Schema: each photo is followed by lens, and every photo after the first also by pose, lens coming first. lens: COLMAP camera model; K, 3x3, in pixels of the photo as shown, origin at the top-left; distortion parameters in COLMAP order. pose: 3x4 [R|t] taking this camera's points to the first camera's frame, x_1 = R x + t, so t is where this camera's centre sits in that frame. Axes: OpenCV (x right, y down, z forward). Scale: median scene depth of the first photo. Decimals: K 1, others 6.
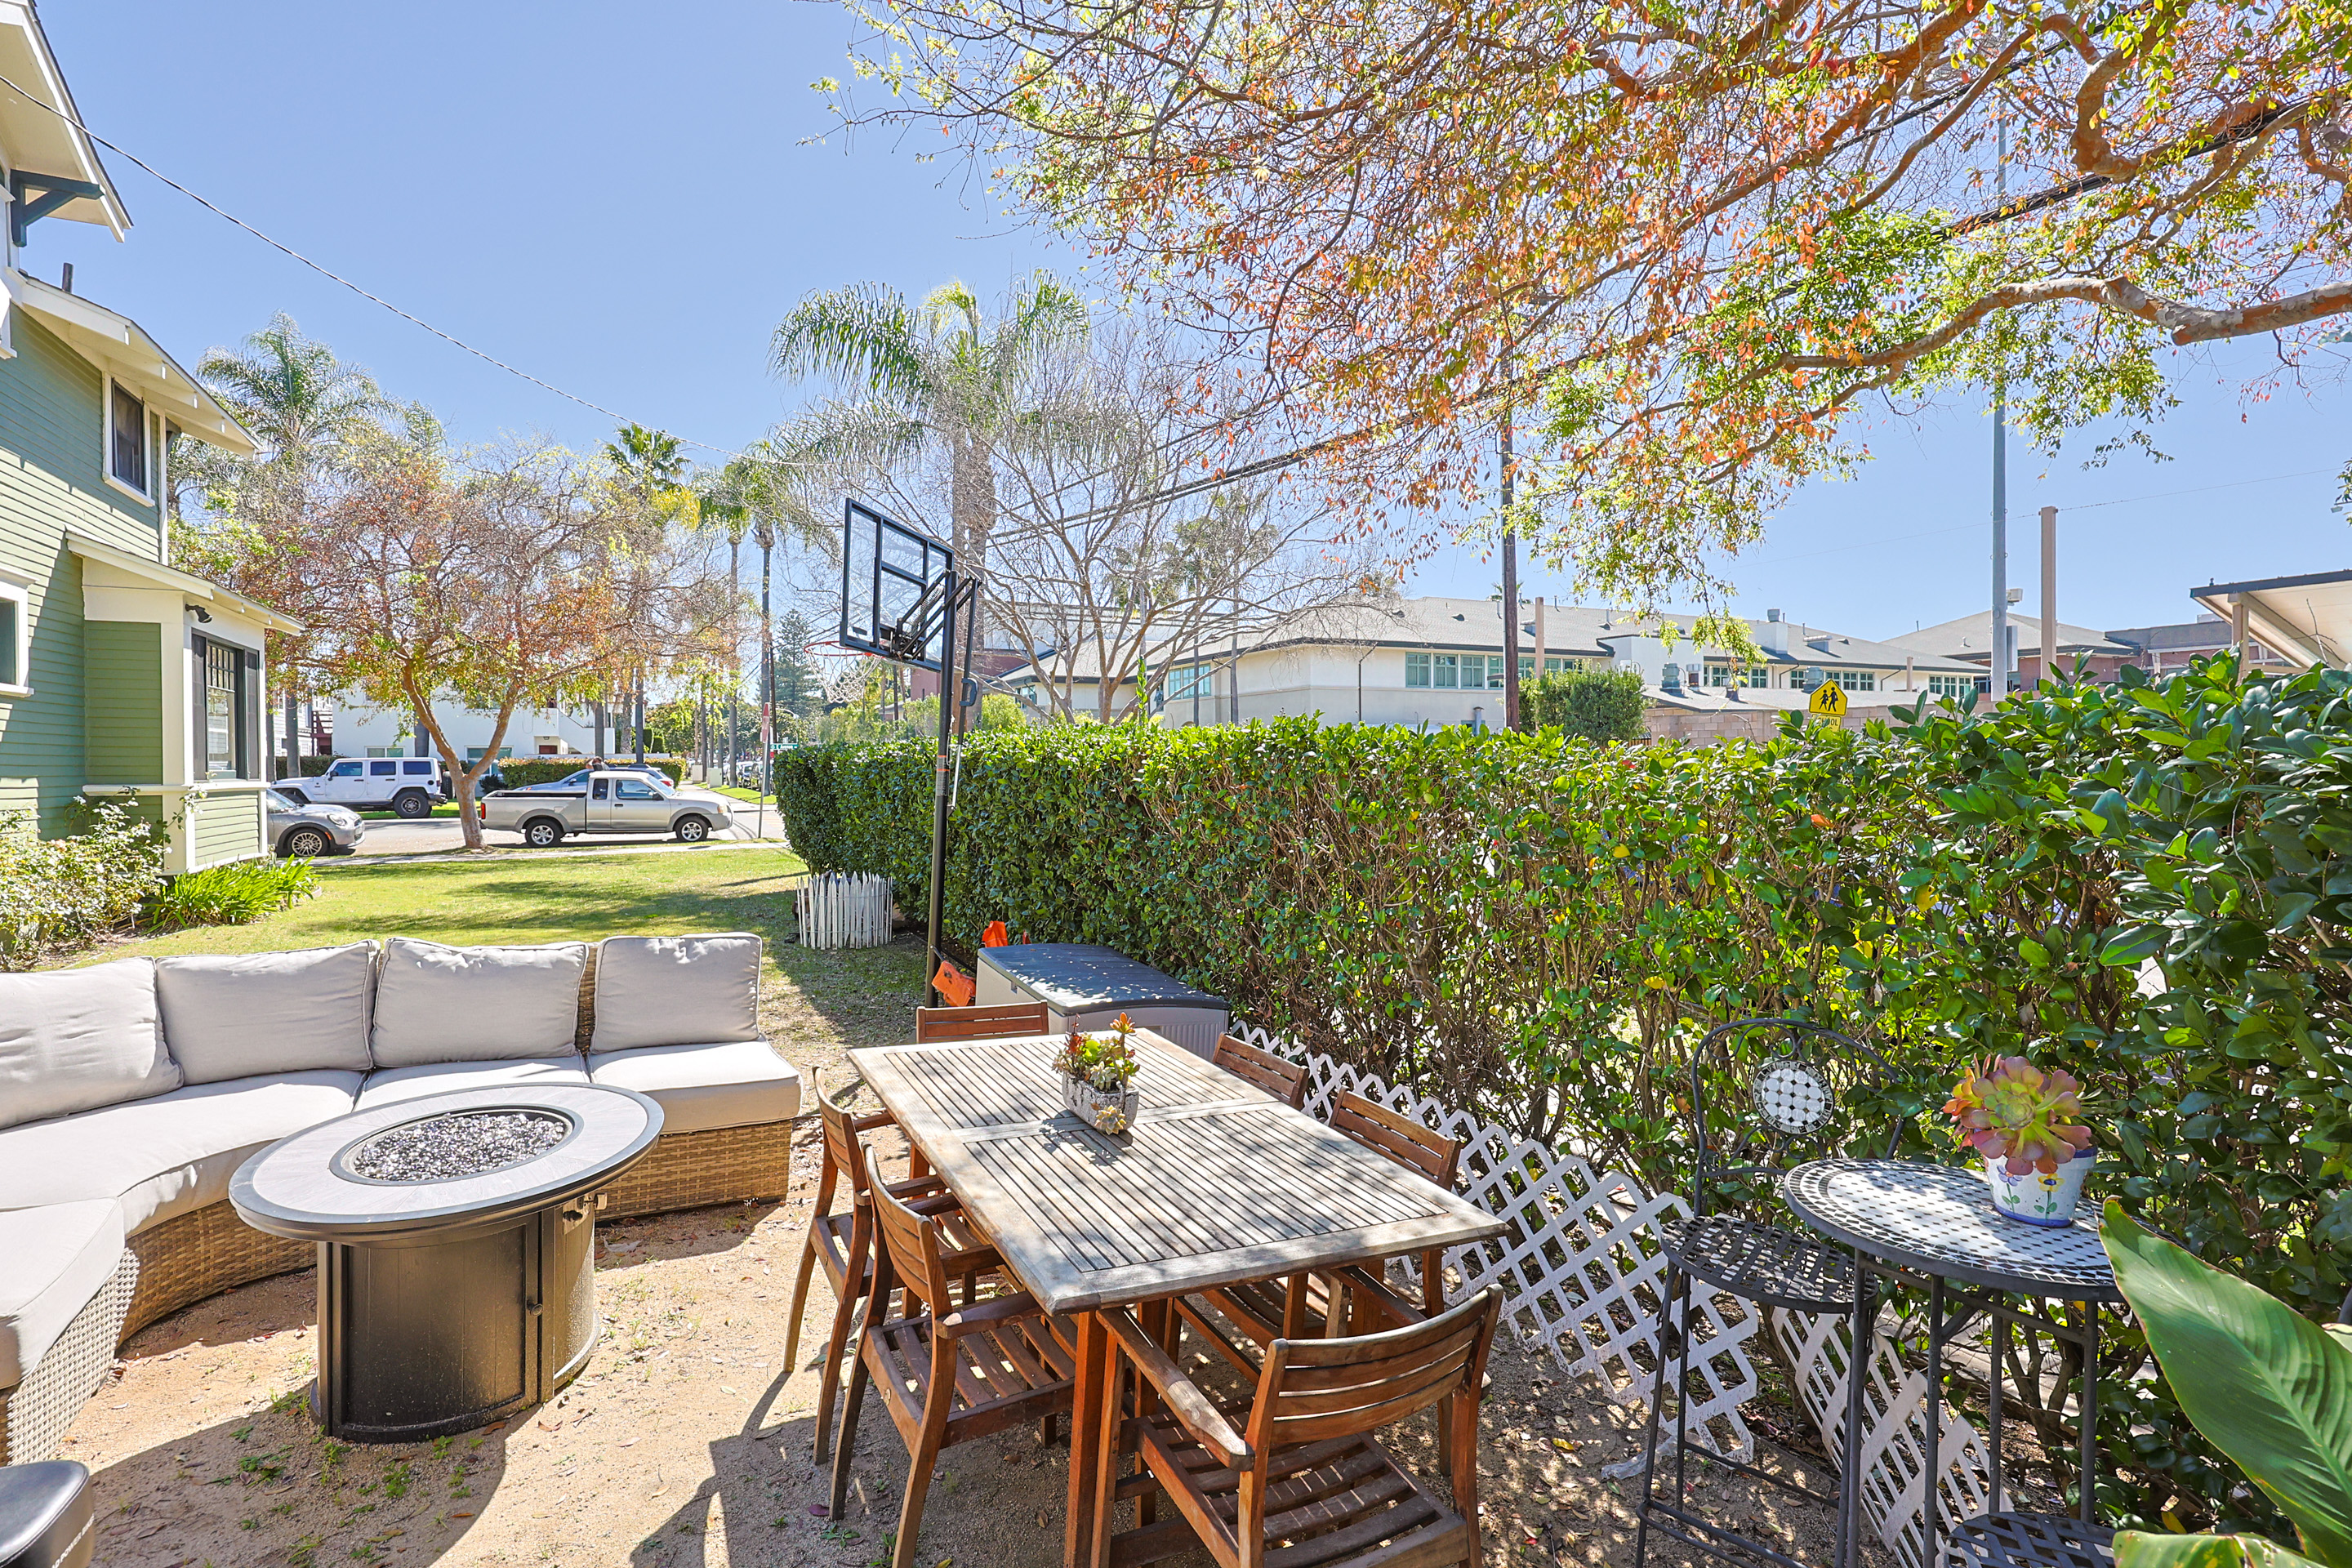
lens RADIAL K [[1083.7, 0, 1183.8], [0, 1083.7, 747.1], [0, 0, 1]] dist [-0.013947, -0.000889]
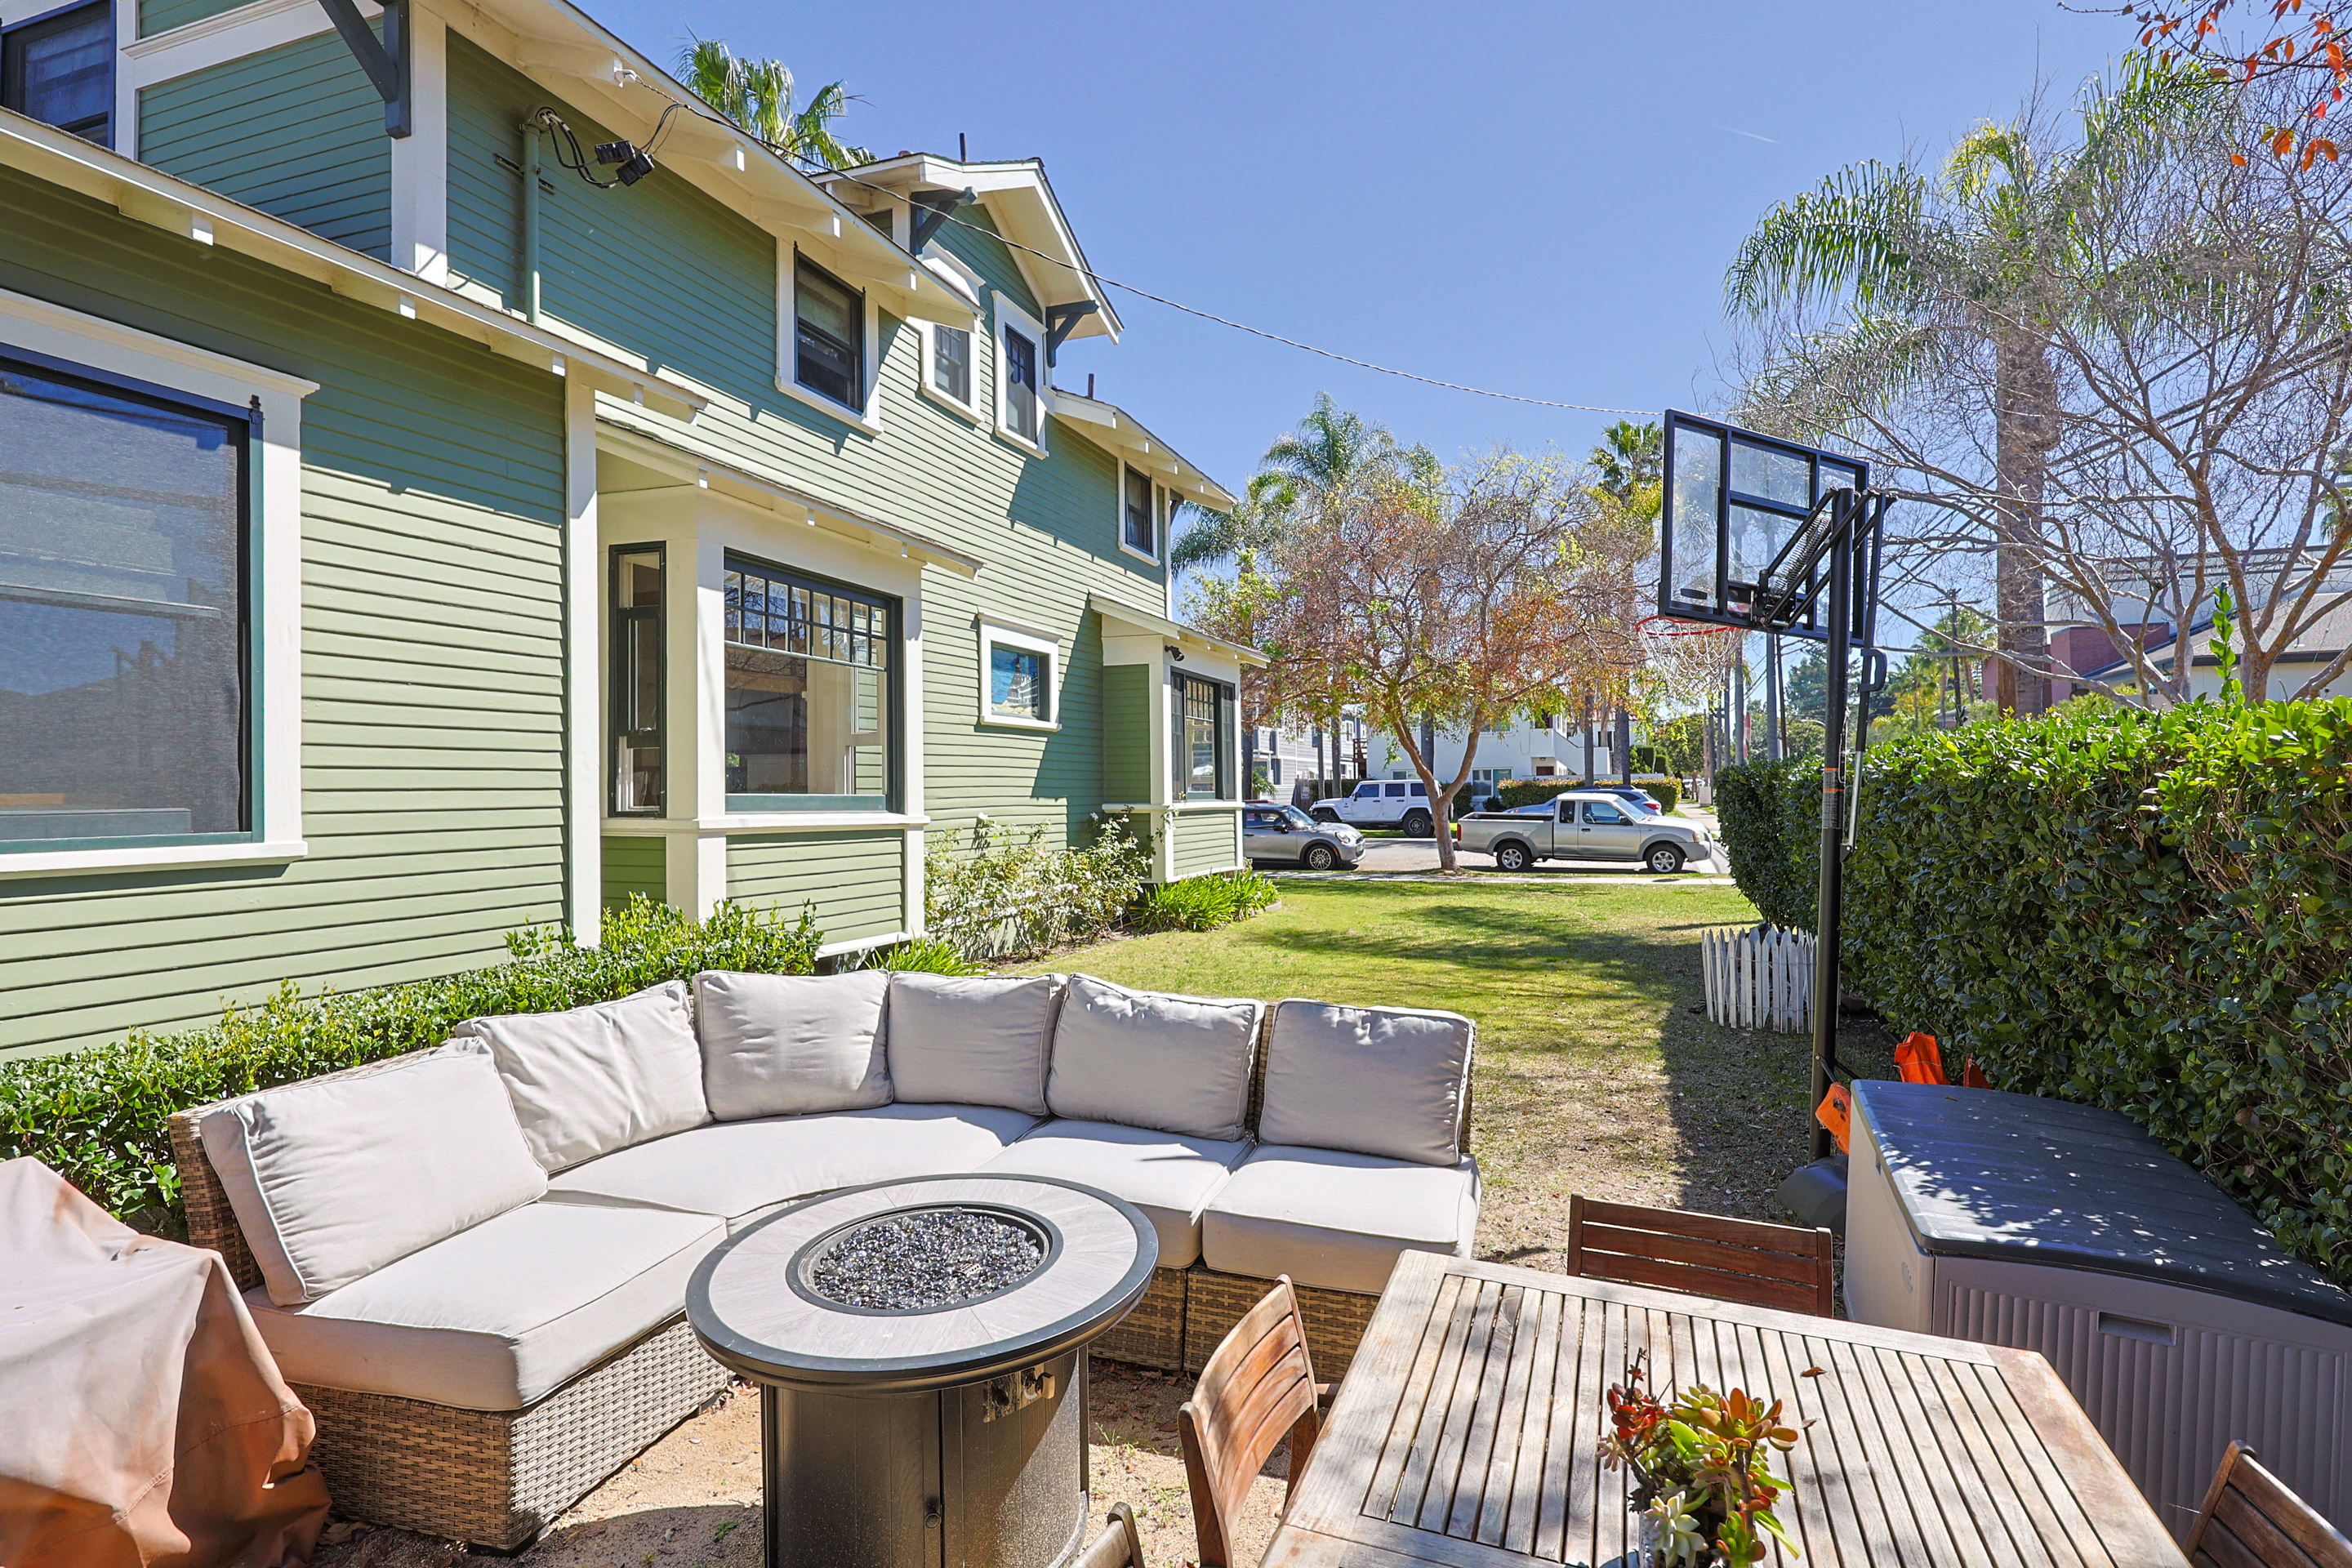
lens RADIAL K [[1209.8, 0, 1217.6], [0, 1209.8, 743.2], [0, 0, 1]] dist [-0.002196, -0.000855]
pose [[0.683737, -0.029189, -0.729144, 0.043915], [0.015278, 0.999553, -0.025688, 0.004349], [0.729568, 0.006424, 0.683878, 0.164645]]
